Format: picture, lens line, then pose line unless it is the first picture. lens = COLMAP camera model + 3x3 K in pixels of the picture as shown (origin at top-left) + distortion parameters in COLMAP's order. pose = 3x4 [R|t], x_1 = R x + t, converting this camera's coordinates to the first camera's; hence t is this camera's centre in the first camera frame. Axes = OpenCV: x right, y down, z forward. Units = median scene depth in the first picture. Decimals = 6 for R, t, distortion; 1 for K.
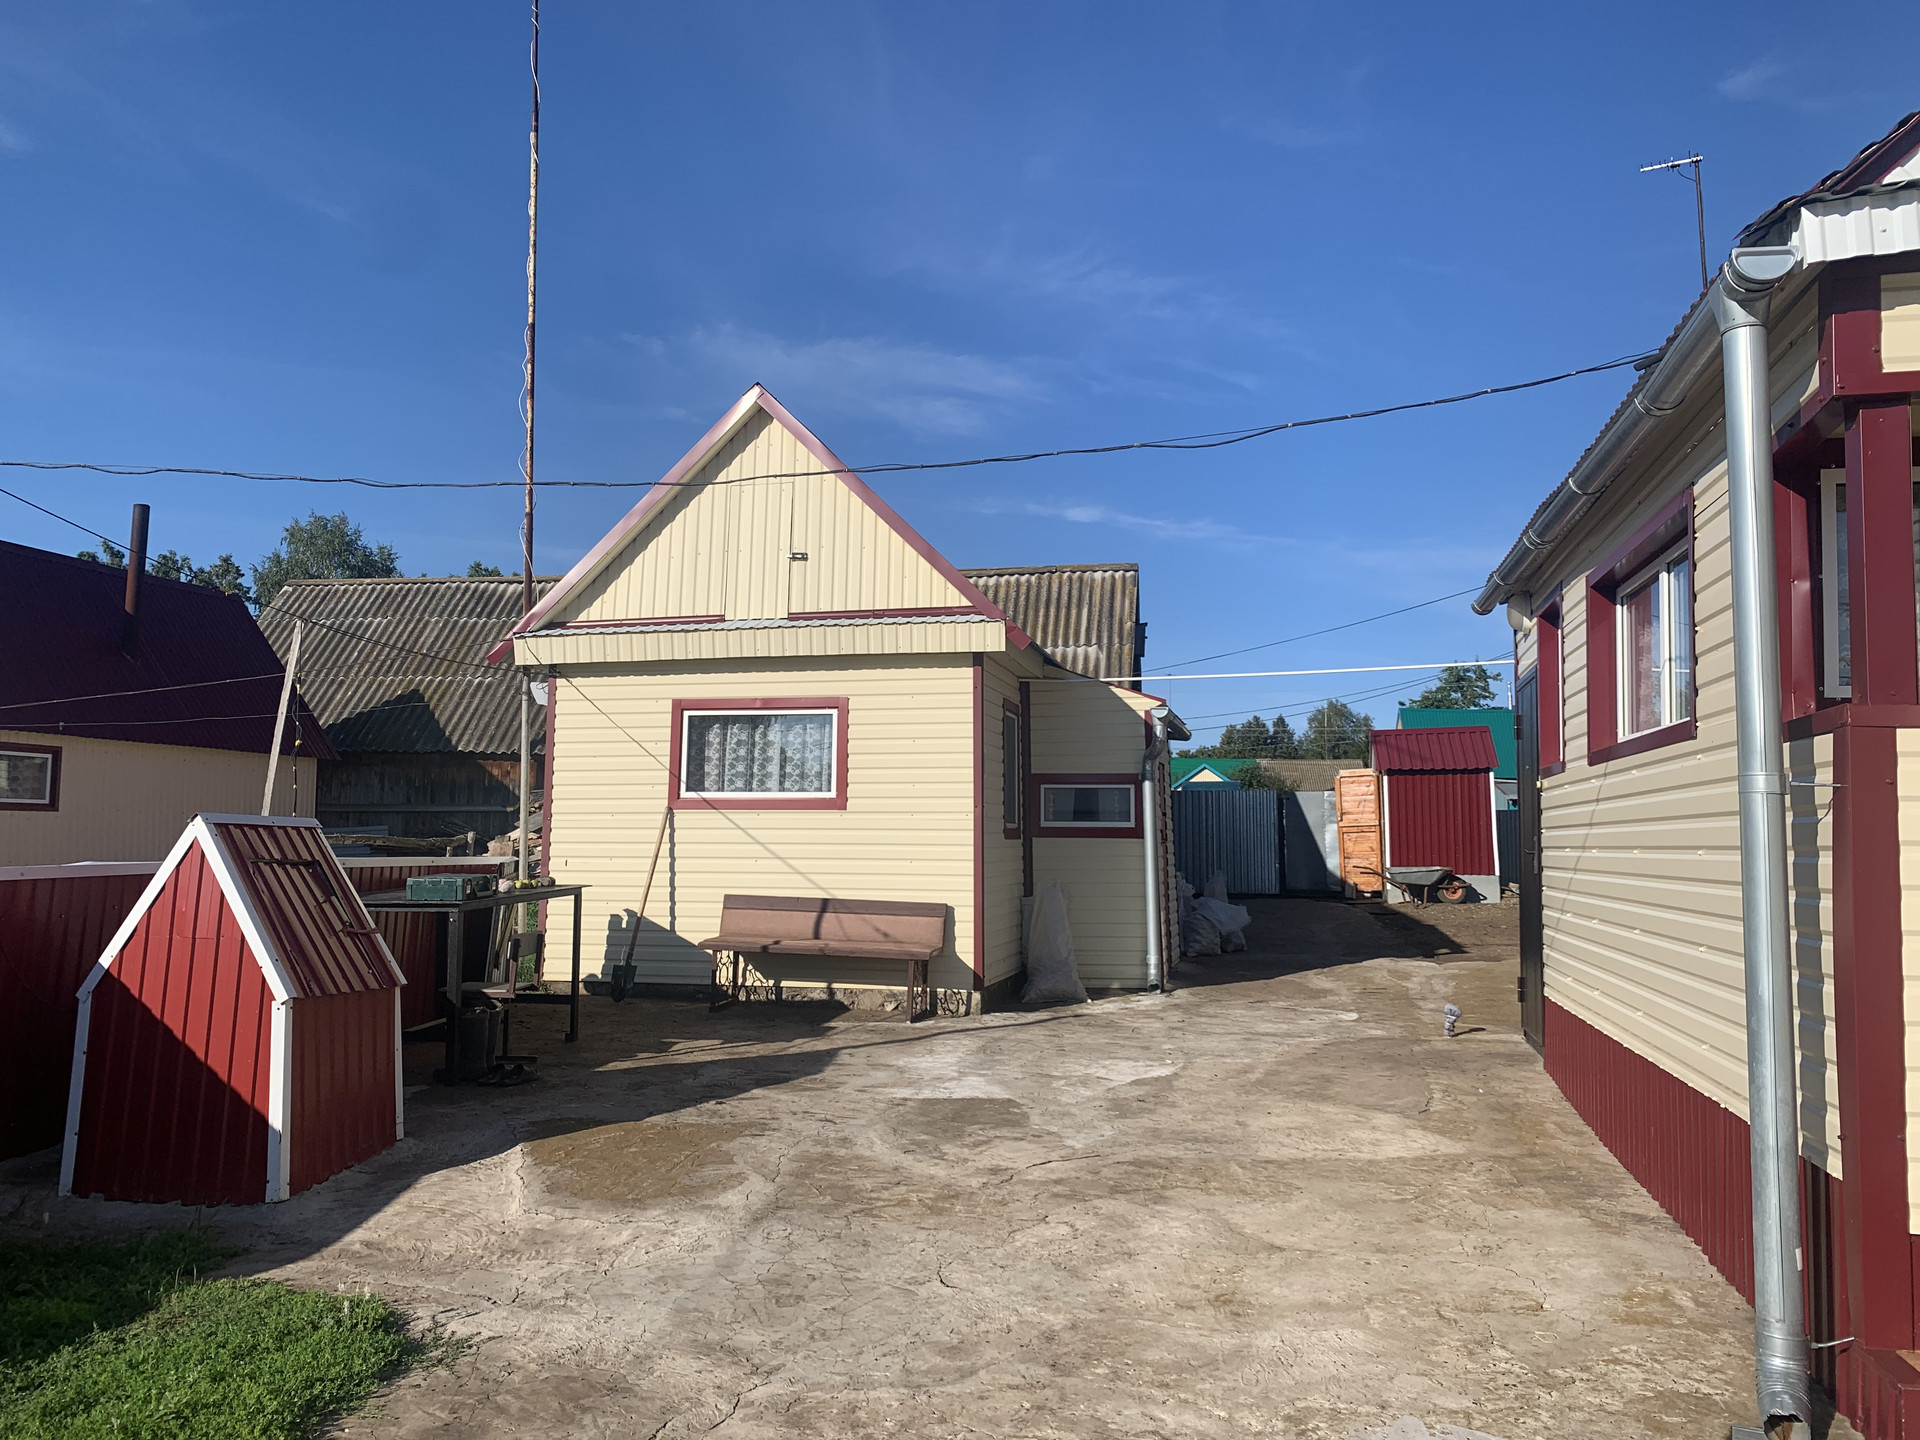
lens RADIAL K [[1422.3, 0, 954.0], [0, 1422.3, 716.4], [0, 0, 1]] dist [0.012752, -0.002544]
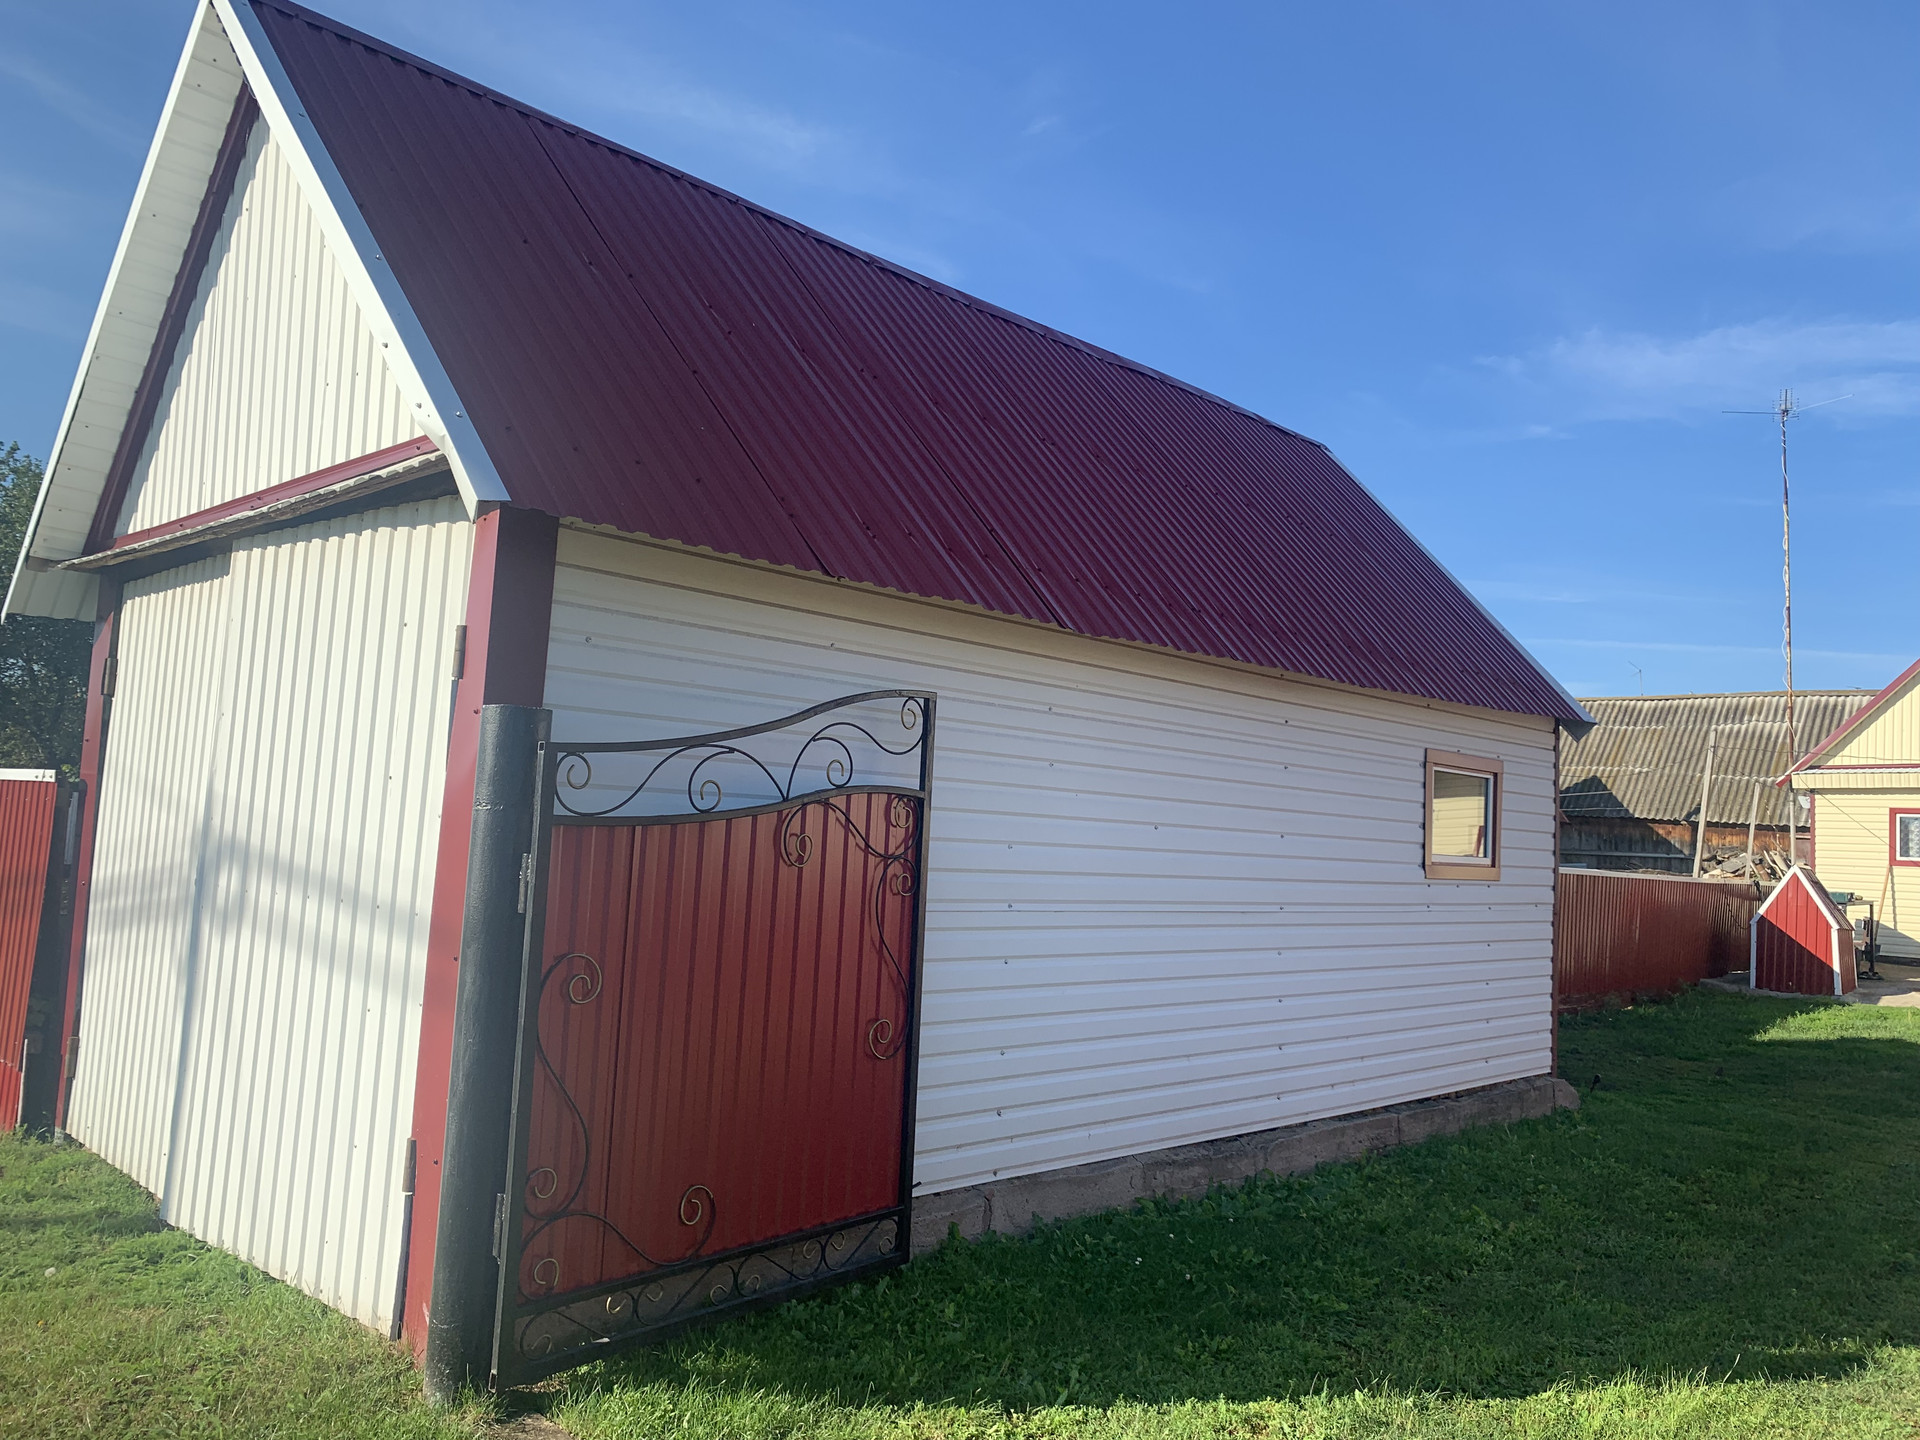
lens RADIAL K [[1420.3, 0, 951.6], [0, 1420.3, 704.6], [0, 0, 1]] dist [0.000033, 0.001146]
pose [[0.834352, -0.012052, -0.551100, -0.195259], [-0.005619, 0.999523, -0.030366, -0.084933], [0.551203, 0.028433, 0.833886, -1.277310]]
